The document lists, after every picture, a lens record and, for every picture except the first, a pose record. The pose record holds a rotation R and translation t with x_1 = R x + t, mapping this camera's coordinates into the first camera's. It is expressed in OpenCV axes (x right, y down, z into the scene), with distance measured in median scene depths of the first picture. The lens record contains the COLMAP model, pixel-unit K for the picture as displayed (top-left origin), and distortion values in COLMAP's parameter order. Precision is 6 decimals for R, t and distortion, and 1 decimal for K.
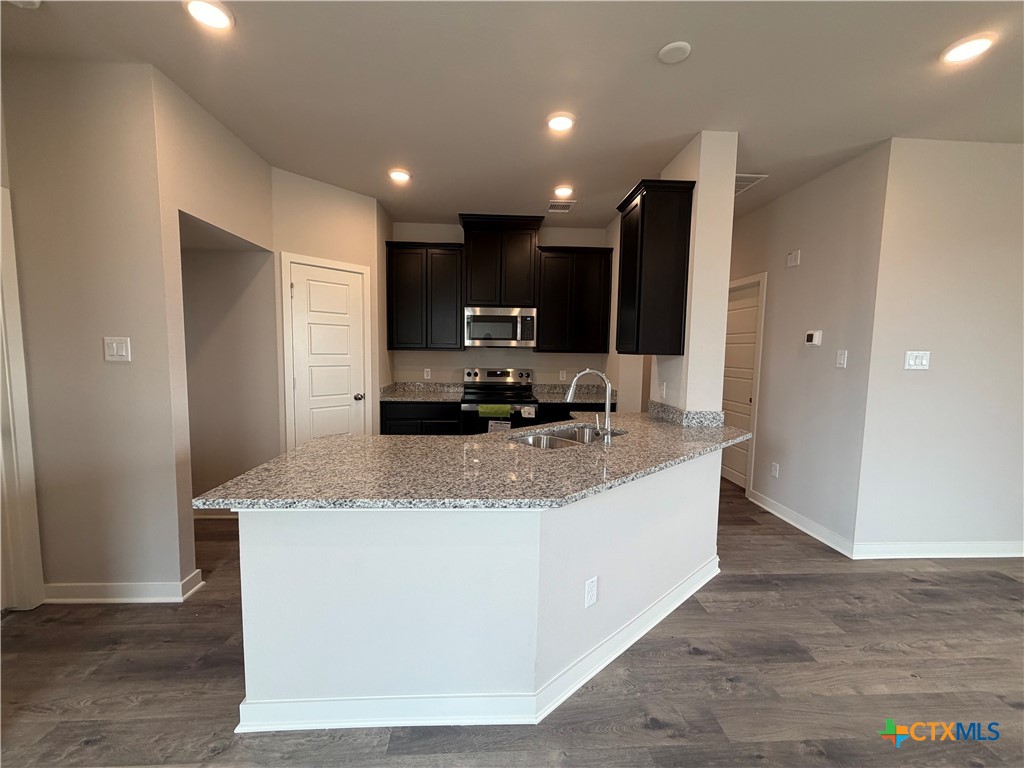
lens RADIAL K [[406.8, 0, 509.9], [0, 406.8, 384.0], [0, 0, 1]] dist [-0.000499, -0.000135]
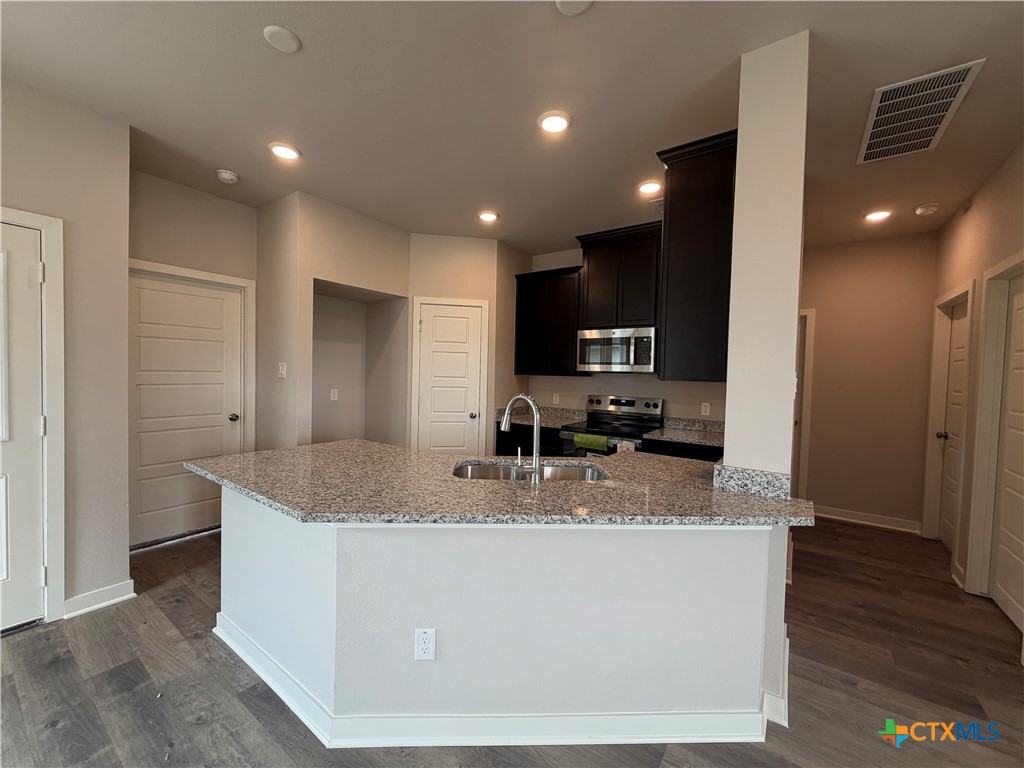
lens RADIAL K [[406.8, 0, 509.9], [0, 406.8, 384.0], [0, 0, 1]] dist [-0.000499, -0.000135]
pose [[0.781438, 0.021534, -0.623611, 0.575207], [-0.065130, 0.996760, -0.047194, -0.012359], [0.620575, 0.077494, 0.780309, 0.252516]]
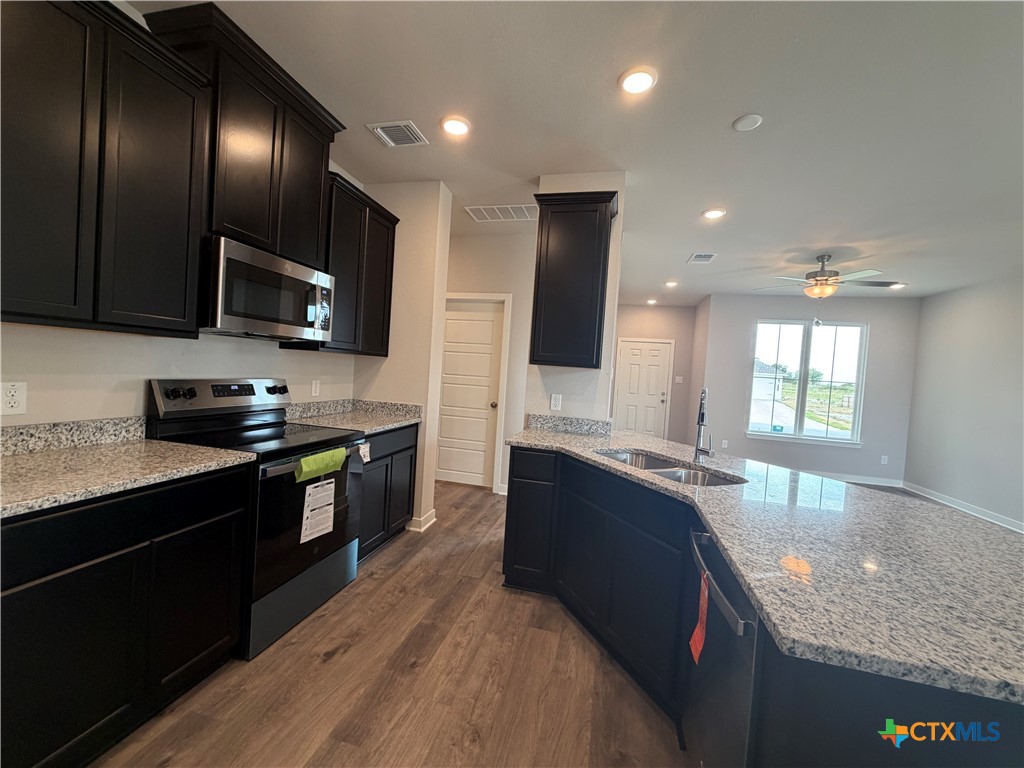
lens RADIAL K [[406.8, 0, 509.9], [0, 406.8, 384.0], [0, 0, 1]] dist [-0.000499, -0.000135]
pose [[0.297915, -0.026852, 0.954215, -0.677761], [0.020834, 0.999549, 0.021623, -0.061246], [-0.954365, 0.013439, 0.298340, 0.924293]]
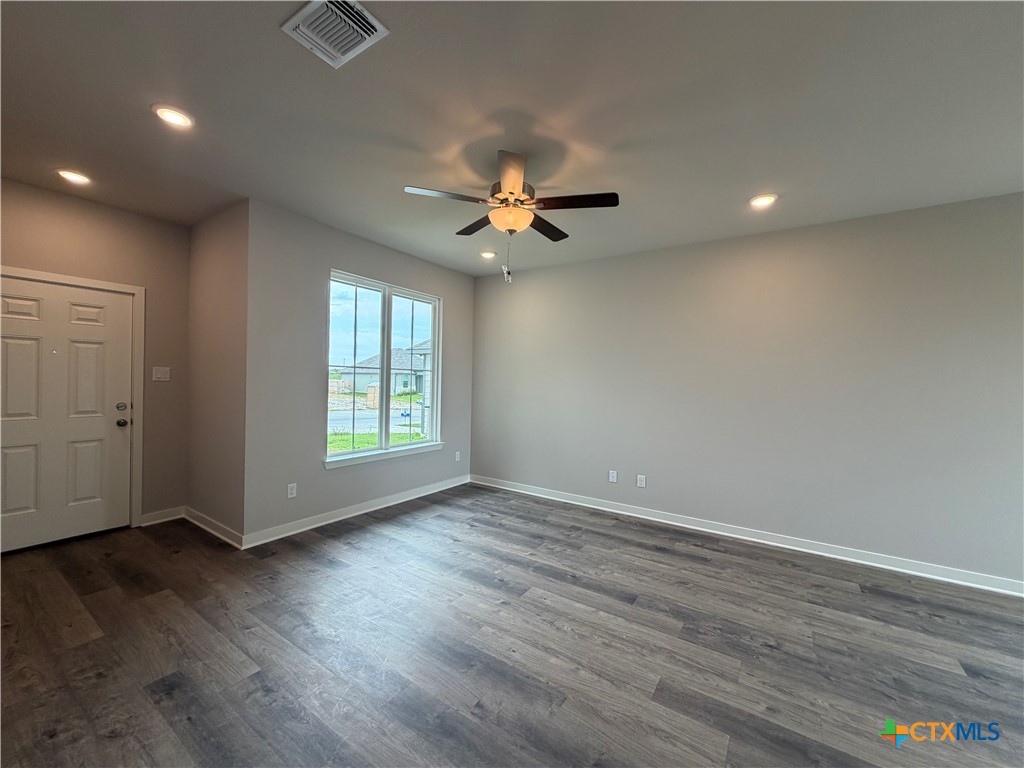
lens RADIAL K [[406.8, 0, 509.9], [0, 406.8, 384.0], [0, 0, 1]] dist [-0.000499, -0.000135]
pose [[-0.793604, -0.040167, 0.607107, 0.685374], [0.015102, 0.996211, 0.085652, -0.069755], [-0.608247, 0.077143, -0.789990, 1.014216]]
